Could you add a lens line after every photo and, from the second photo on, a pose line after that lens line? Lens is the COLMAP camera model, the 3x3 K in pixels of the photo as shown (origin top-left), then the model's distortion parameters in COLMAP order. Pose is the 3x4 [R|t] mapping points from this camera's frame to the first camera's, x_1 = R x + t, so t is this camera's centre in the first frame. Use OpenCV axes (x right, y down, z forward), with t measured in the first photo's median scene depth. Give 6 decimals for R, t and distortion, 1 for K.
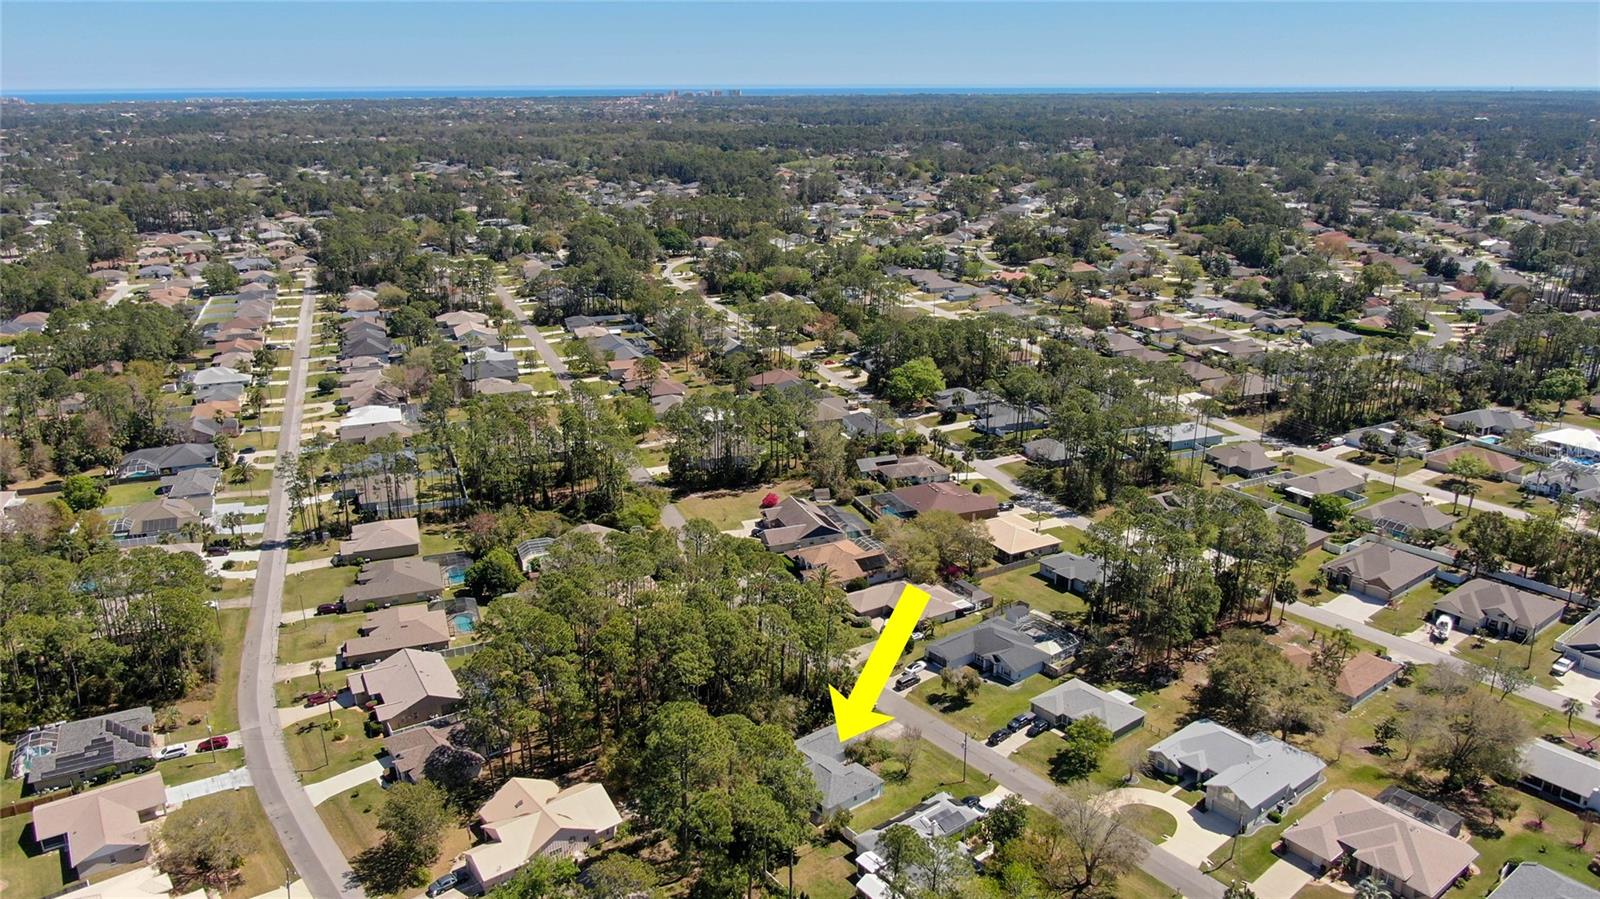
lens RADIAL K [[1149.4, 0, 803.2], [0, 1149.4, 449.0], [0, 0, 1]] dist [-0.017827, 0.002299]
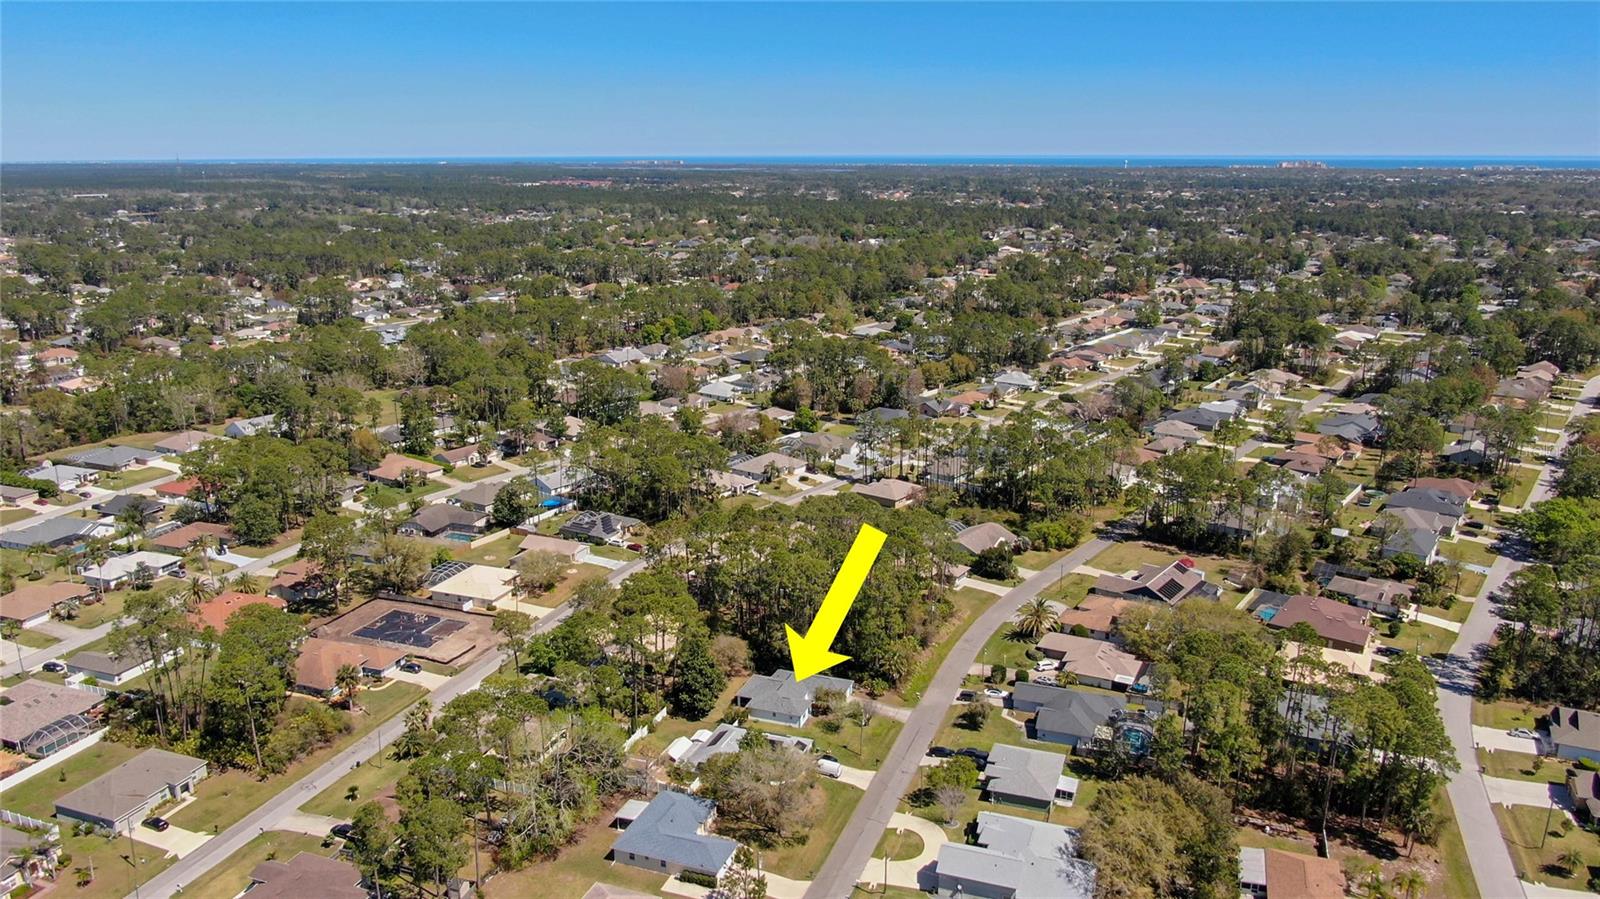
lens RADIAL K [[1149.4, 0, 803.2], [0, 1149.4, 449.0], [0, 0, 1]] dist [-0.017827, 0.002299]
pose [[0.523662, 0.214970, -0.824358, 0.567202], [-0.259849, 0.961834, 0.085755, -0.048595], [0.811330, 0.169302, 0.559536, 0.155307]]
